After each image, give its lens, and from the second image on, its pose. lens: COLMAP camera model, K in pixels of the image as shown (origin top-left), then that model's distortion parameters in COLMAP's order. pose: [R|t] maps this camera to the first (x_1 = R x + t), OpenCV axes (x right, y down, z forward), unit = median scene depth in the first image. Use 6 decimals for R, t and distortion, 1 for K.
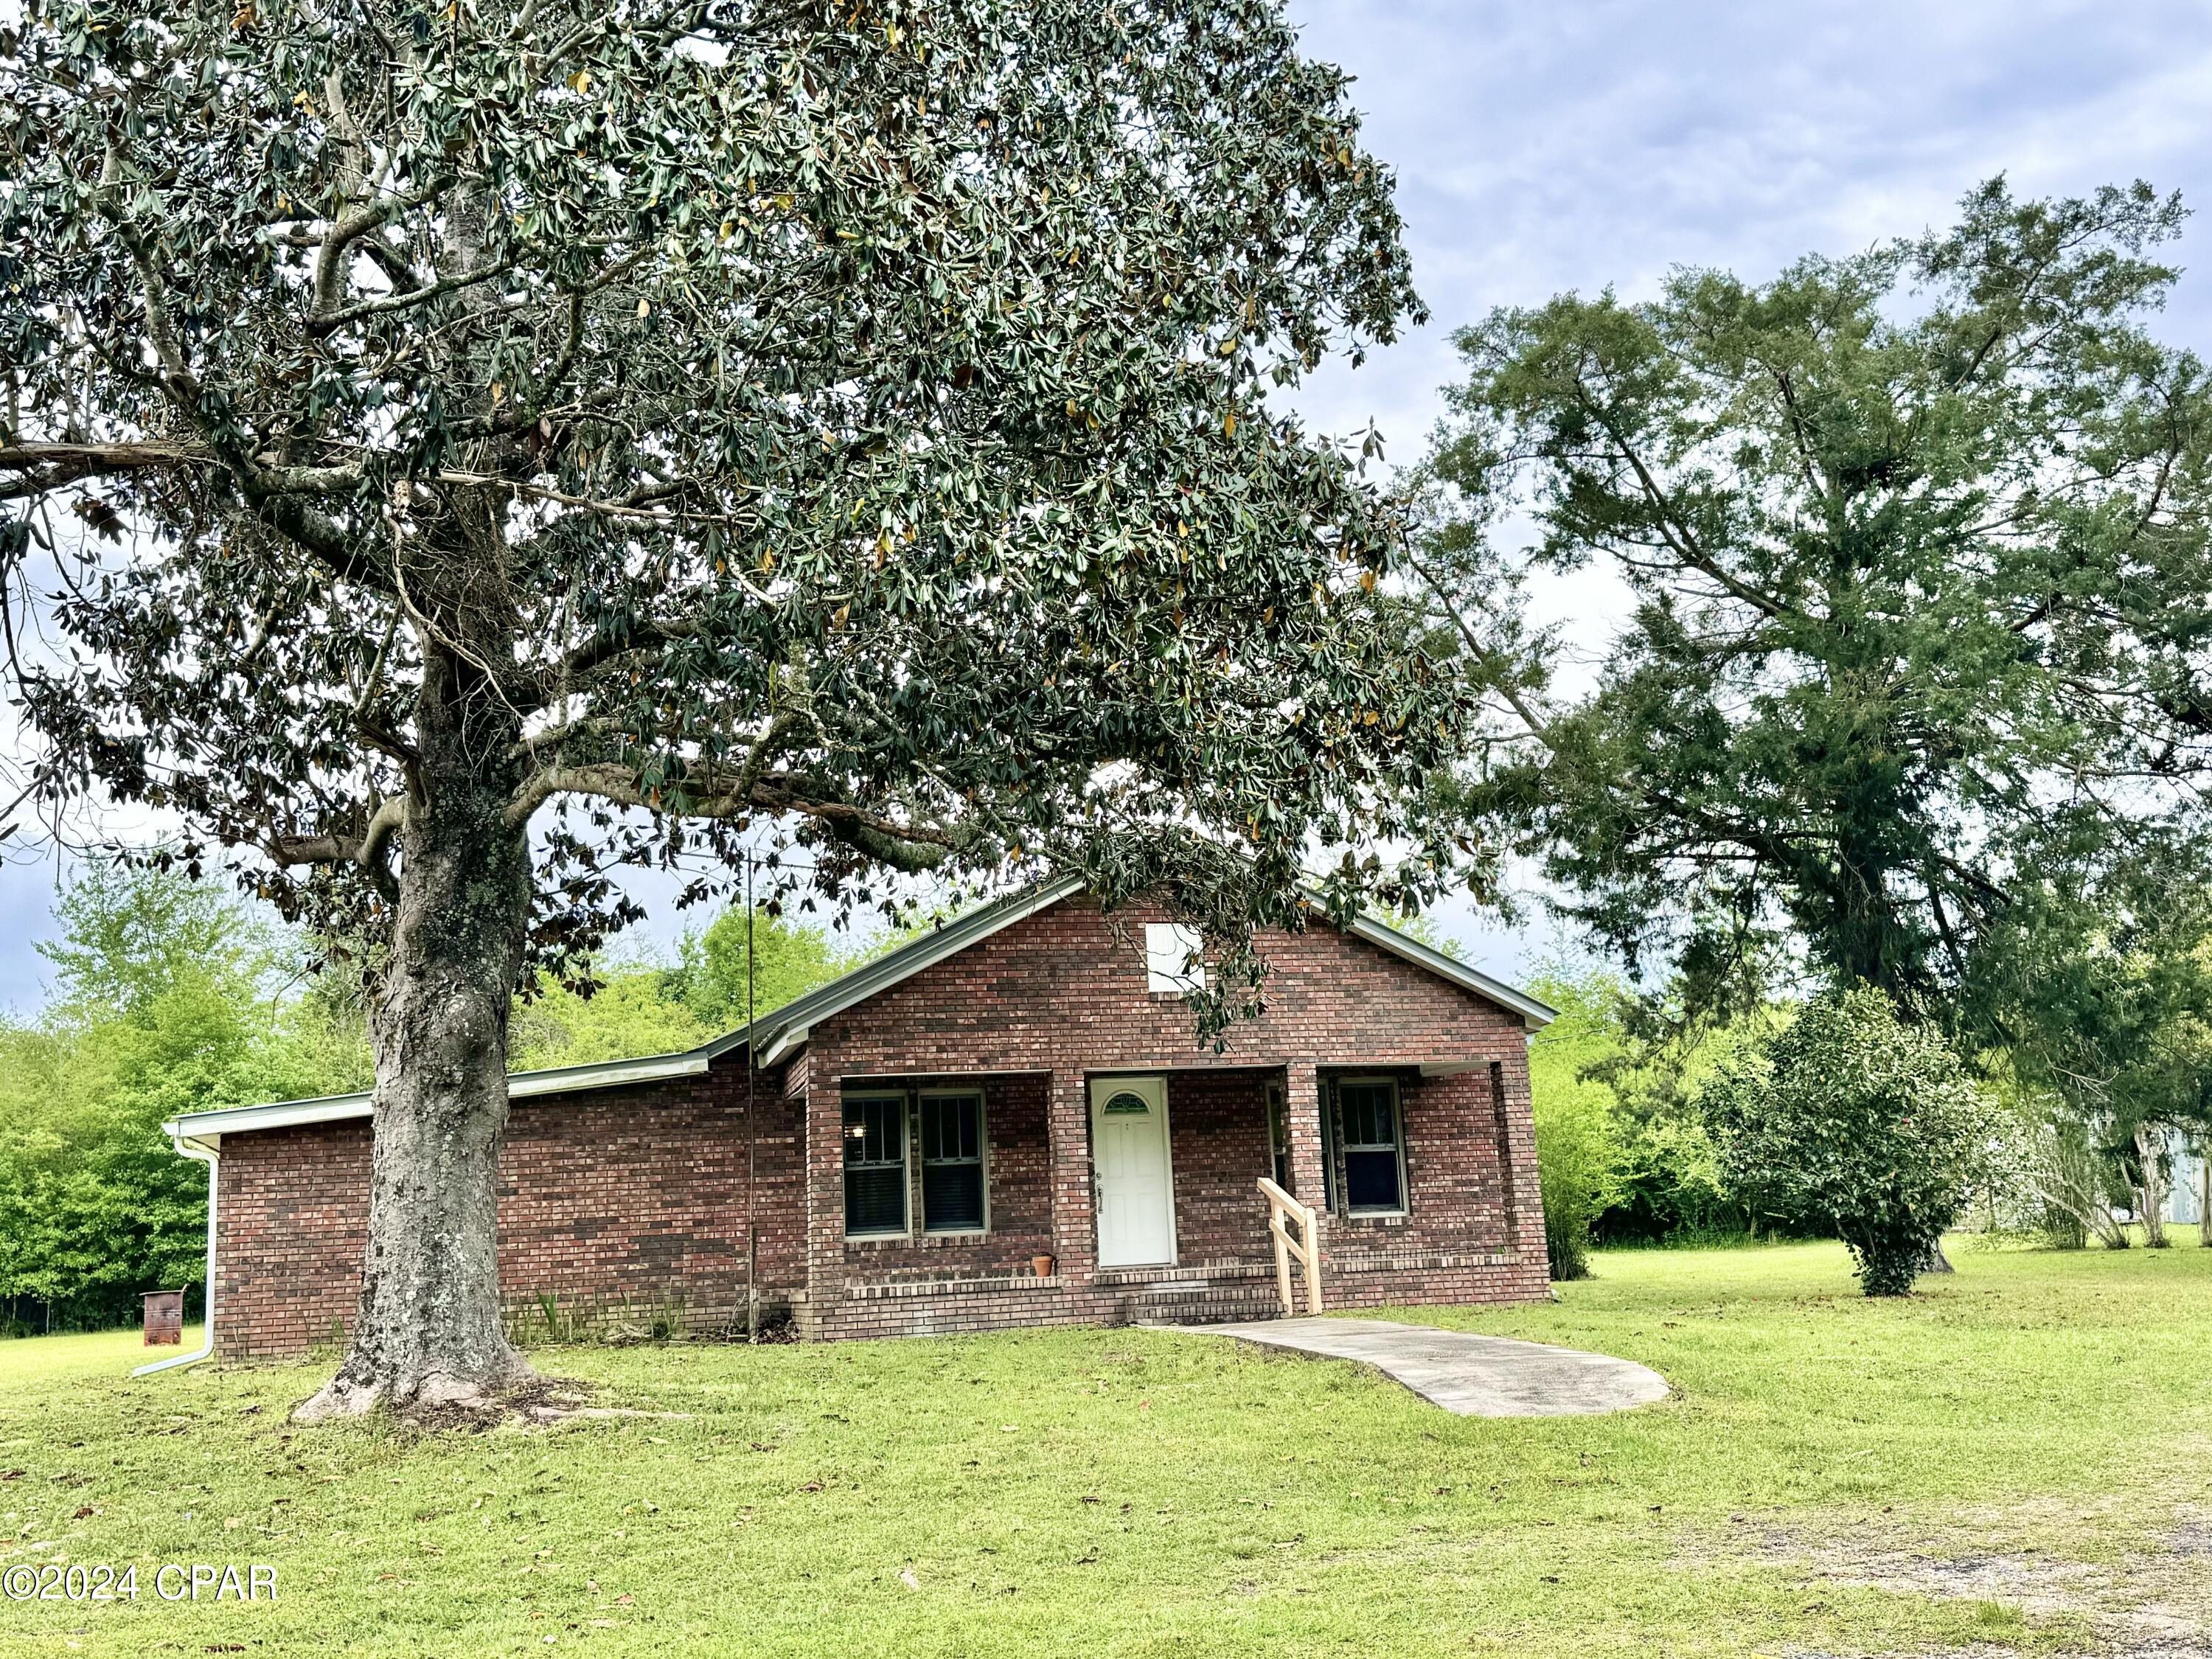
lens RADIAL K [[2153.9, 0, 1111.1], [0, 2153.9, 812.1], [0, 0, 1]] dist [0.090193, 0.000000]
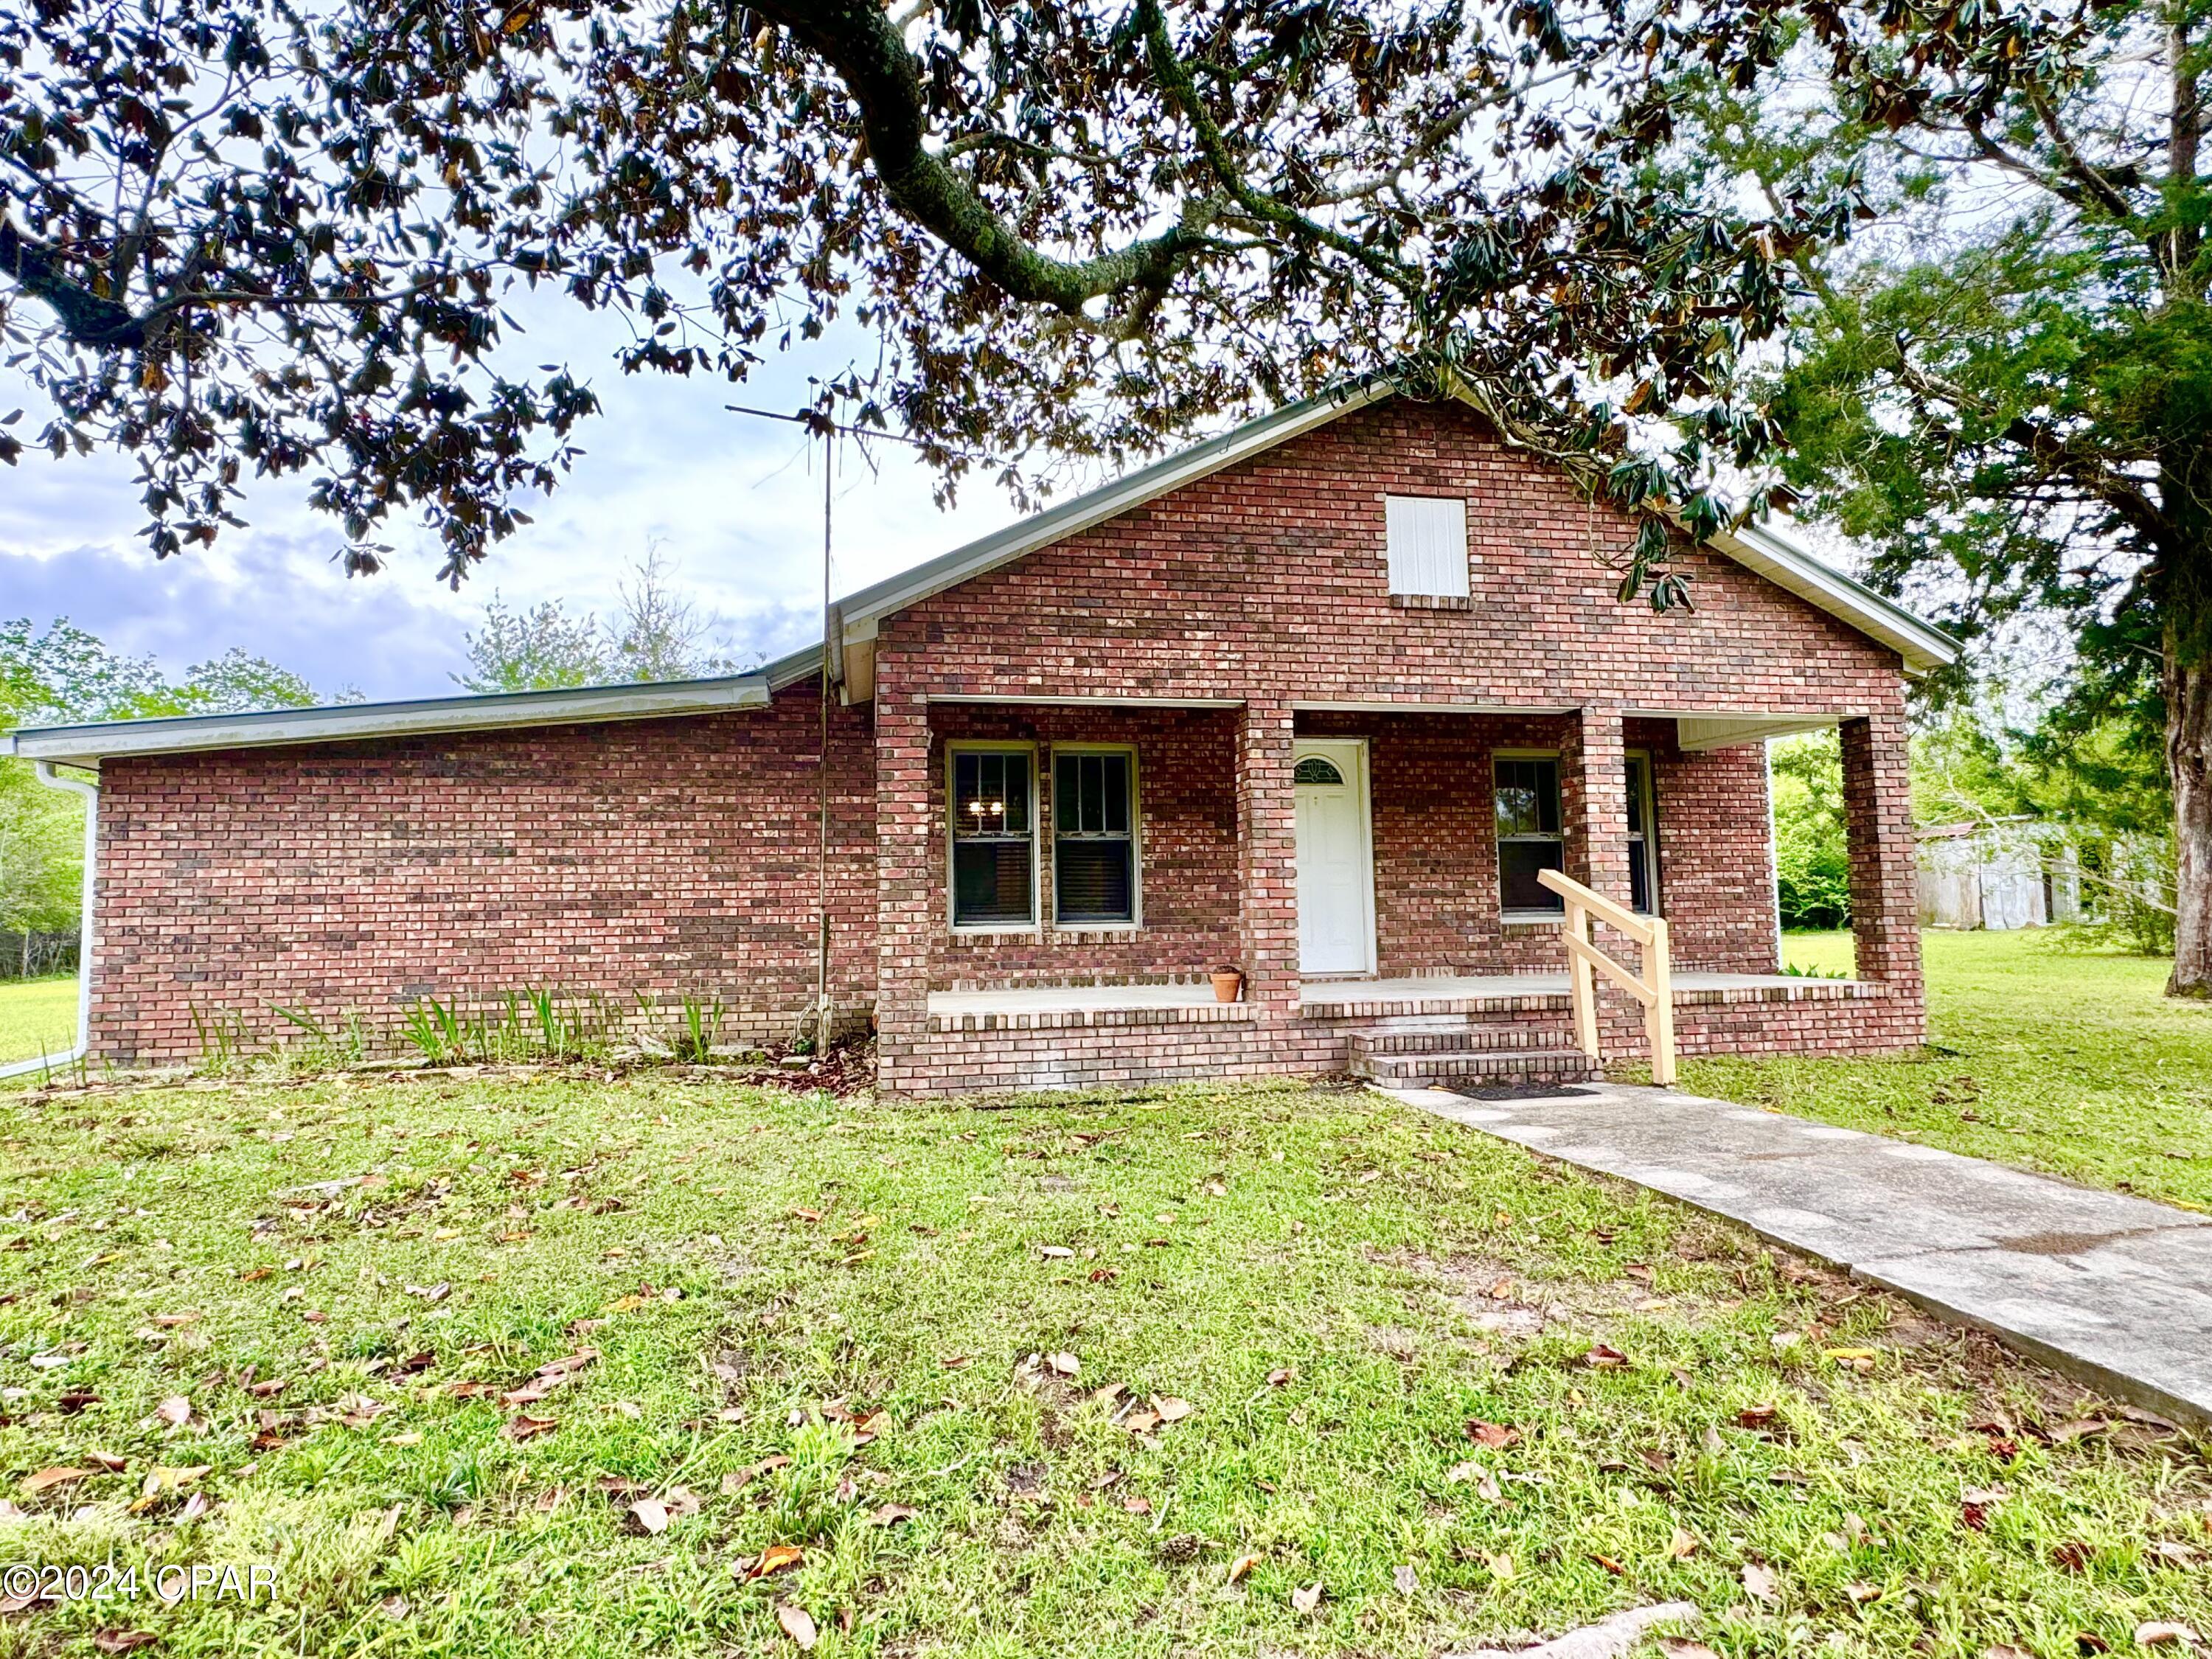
lens RADIAL K [[1224.2, 0, 1104.0], [0, 1224.2, 829.8], [0, 0, 1]] dist [0.000442, 0.000097]
pose [[0.997727, 0.029237, -0.060721, -0.045838], [-0.020511, 0.989988, 0.139655, 0.103697], [0.064196, -0.138092, 0.988337, 0.598297]]
